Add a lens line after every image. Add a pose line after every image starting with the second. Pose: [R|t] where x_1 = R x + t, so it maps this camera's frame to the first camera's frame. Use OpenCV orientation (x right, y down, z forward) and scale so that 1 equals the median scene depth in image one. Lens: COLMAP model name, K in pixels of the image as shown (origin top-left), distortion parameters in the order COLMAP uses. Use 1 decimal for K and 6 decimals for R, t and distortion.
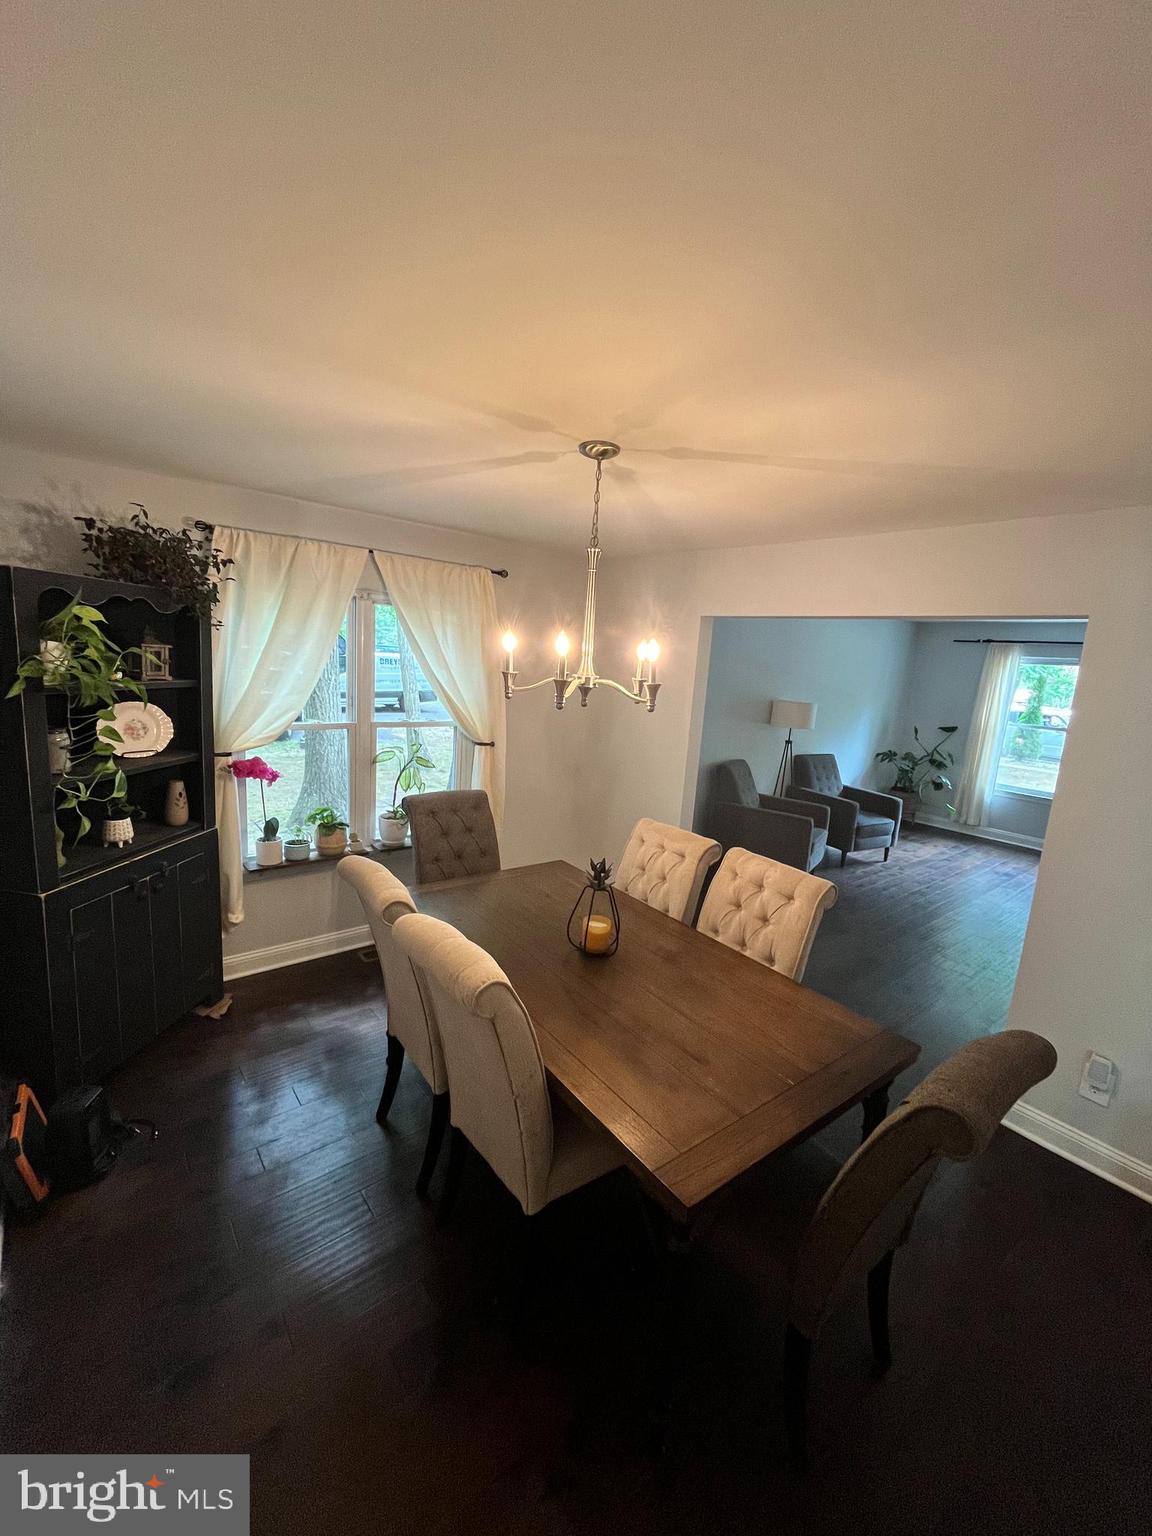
lens RADIAL K [[622.3, 0, 570.7], [0, 622.3, 763.4], [0, 0, 1]] dist [-0.005184, 0.000796]
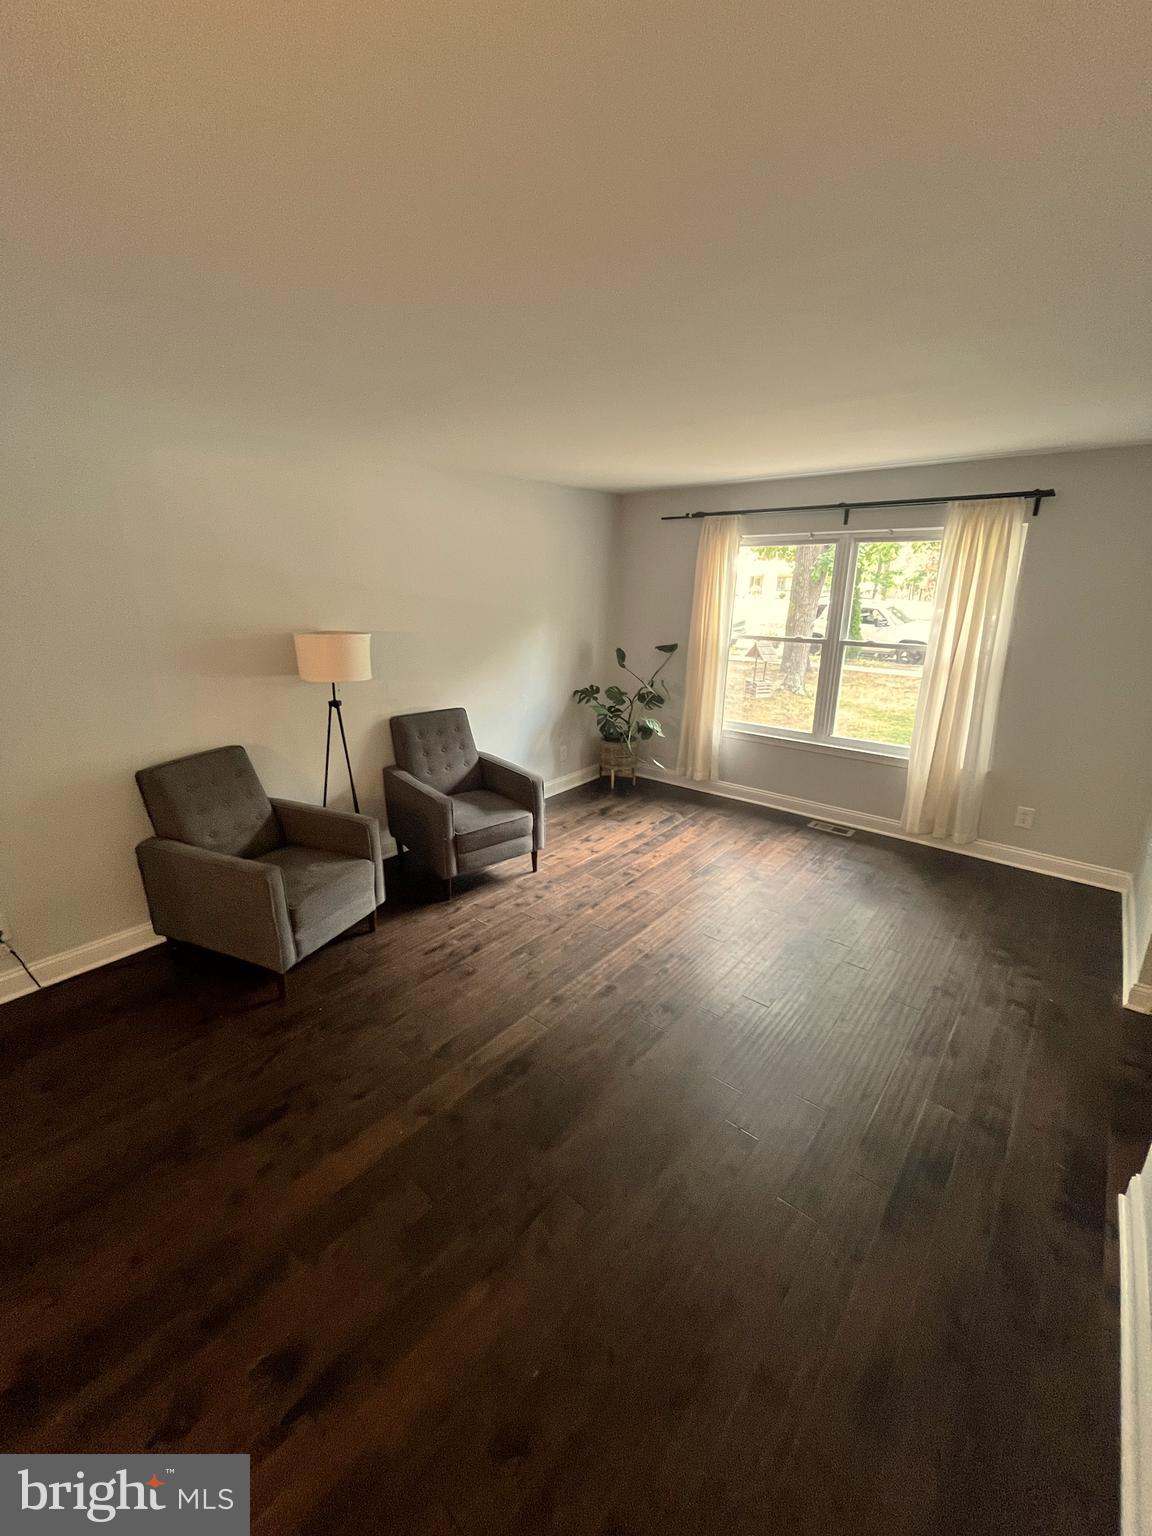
lens RADIAL K [[622.3, 0, 581.3], [0, 622.3, 764.2], [0, 0, 1]] dist [-0.005184, 0.000796]
pose [[0.977581, -0.113286, 0.177488, 0.381752], [0.089868, 0.986781, 0.134857, -0.029693], [-0.190420, -0.115883, 0.974839, 0.316736]]
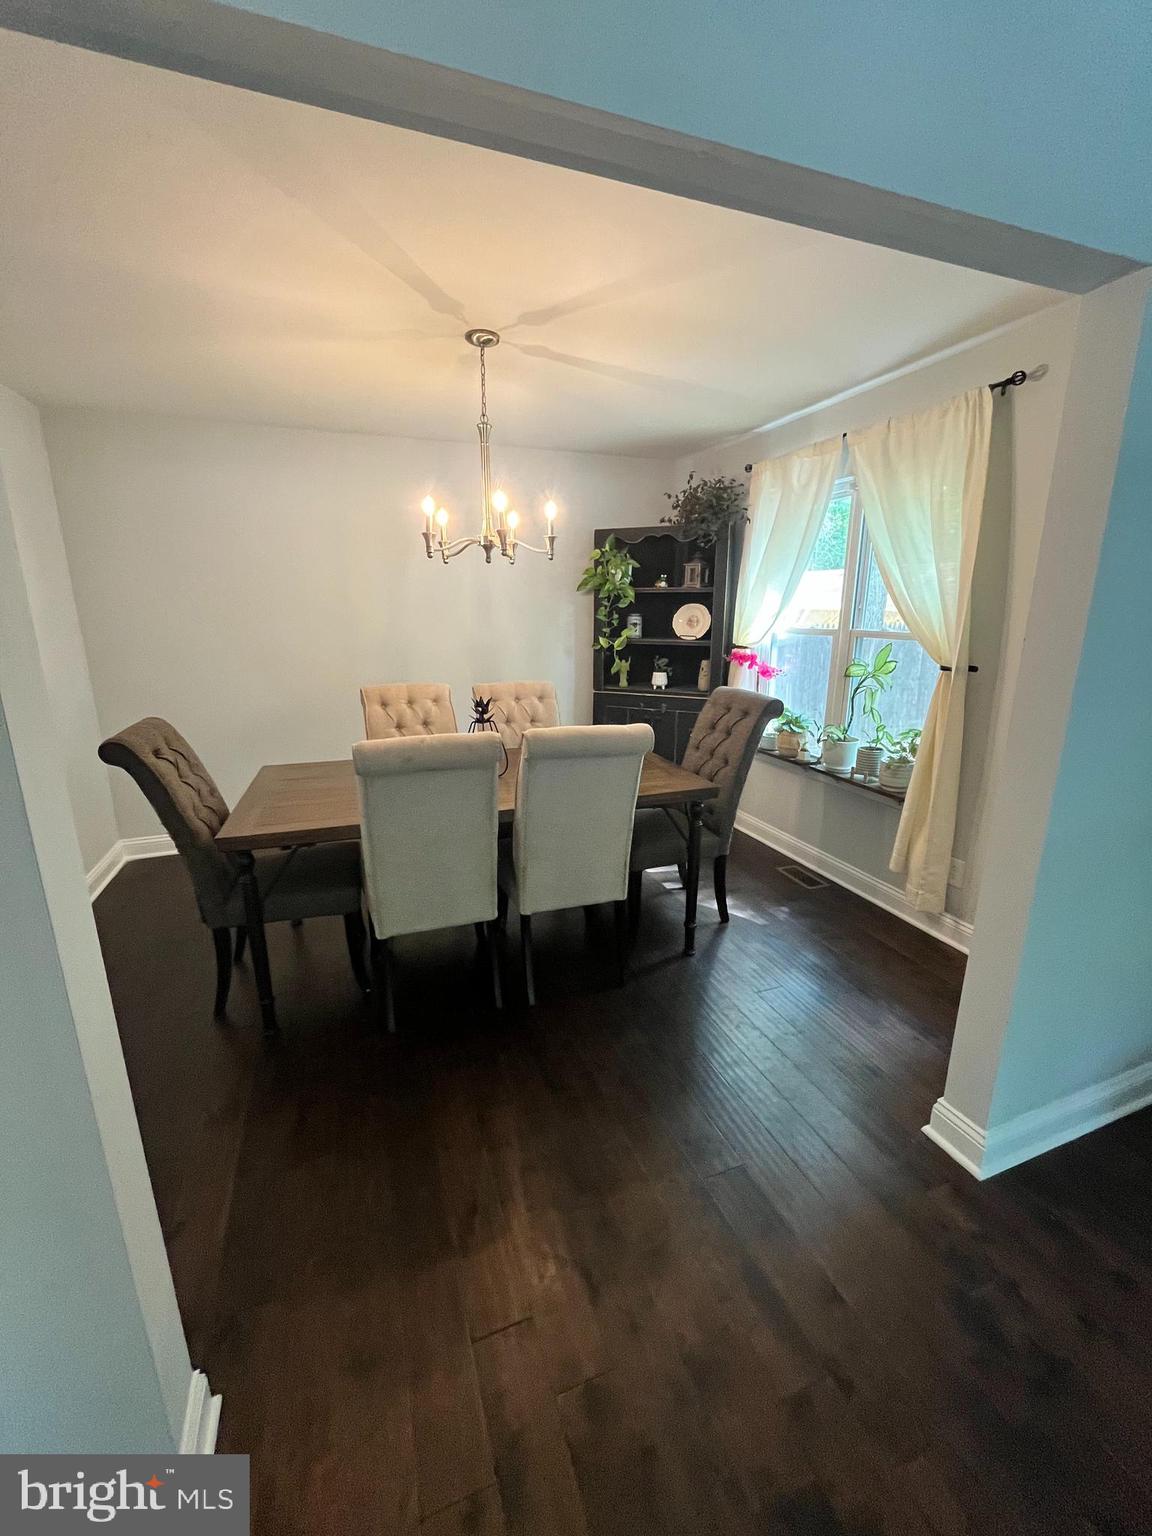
lens RADIAL K [[622.3, 0, 576.8], [0, 622.3, 761.3], [0, 0, 1]] dist [-0.005184, 0.000796]
pose [[-0.306504, 0.160465, -0.938246, 2.466701], [-0.186855, 0.956367, 0.224606, -0.043744], [0.933349, 0.244159, -0.263146, 3.313088]]
